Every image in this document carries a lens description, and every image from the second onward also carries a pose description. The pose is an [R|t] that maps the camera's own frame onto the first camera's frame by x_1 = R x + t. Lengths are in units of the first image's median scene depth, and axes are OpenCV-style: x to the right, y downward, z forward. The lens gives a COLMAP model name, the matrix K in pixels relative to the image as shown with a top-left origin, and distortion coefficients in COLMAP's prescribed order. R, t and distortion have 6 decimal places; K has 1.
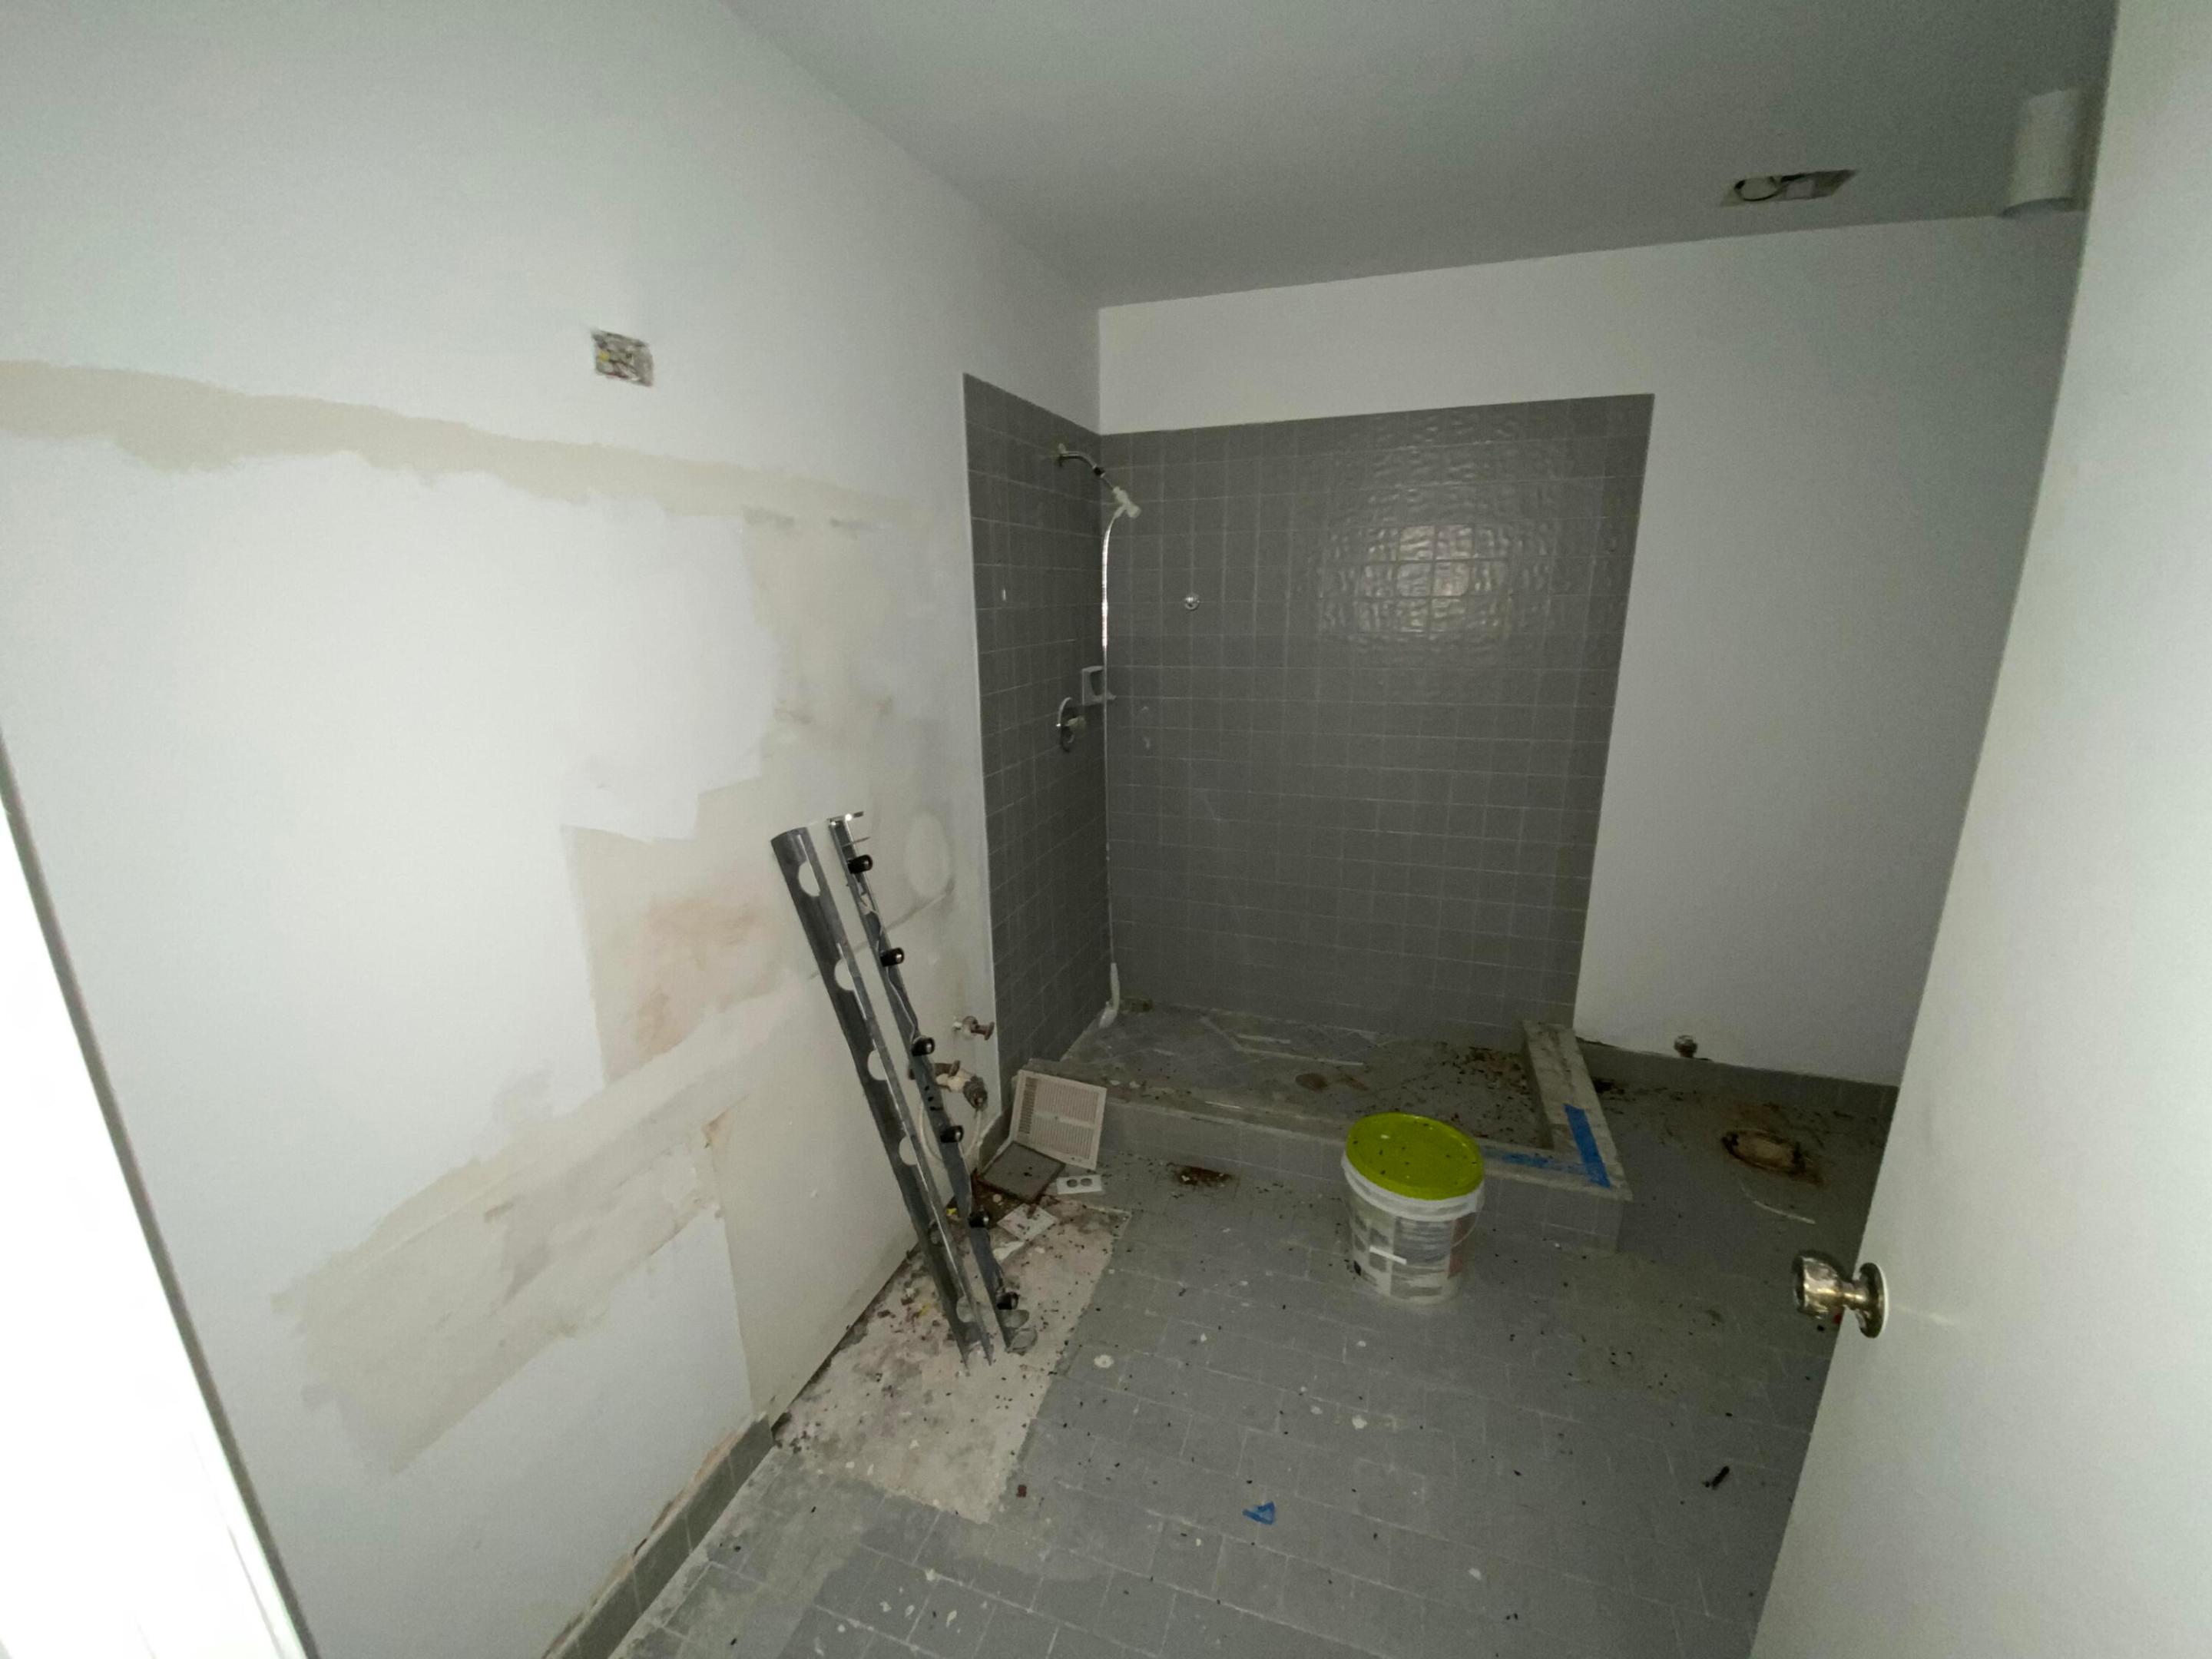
lens RADIAL K [[894.0, 0, 1100.8], [0, 894.0, 827.3], [0, 0, 1]] dist [0.012050, -0.016413]
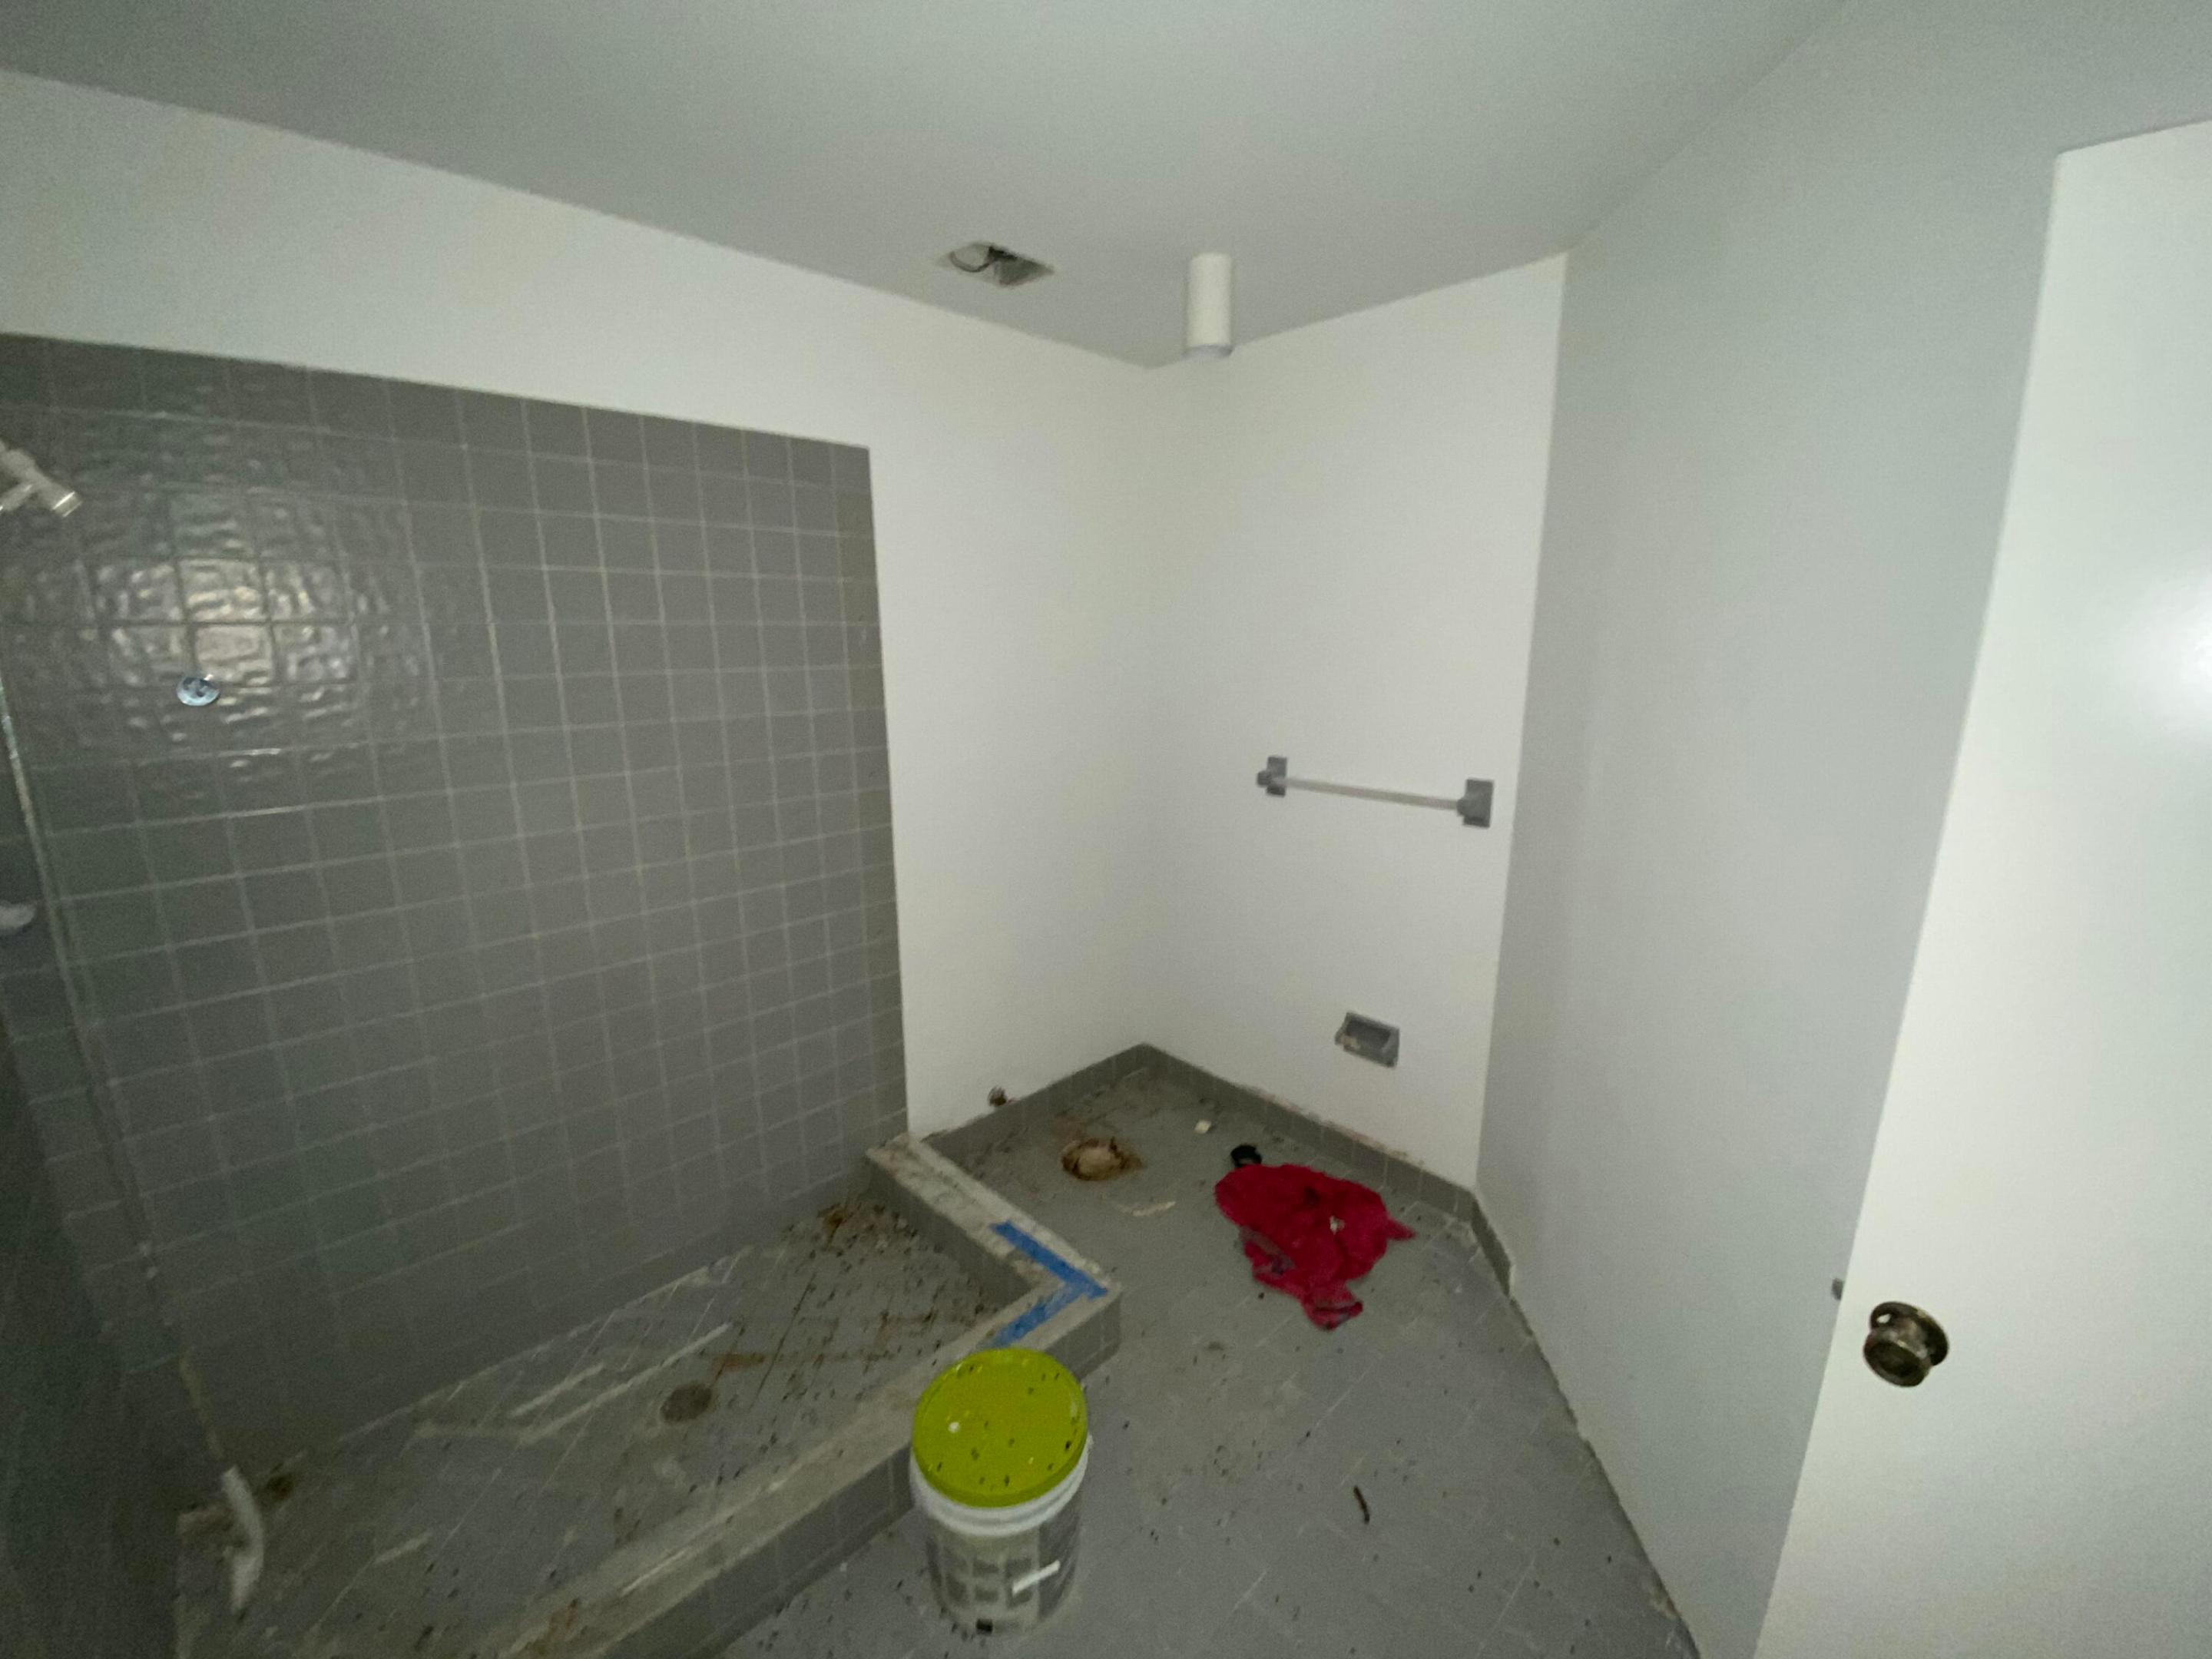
lens RADIAL K [[906.7, 0, 1090.8], [0, 906.7, 816.6], [0, 0, 1]] dist [0.013428, -0.017718]
pose [[0.453375, -0.178572, 0.873249, -0.135571], [0.226727, 0.970604, 0.080768, -0.120999], [-0.862001, 0.161371, 0.480534, 0.361538]]
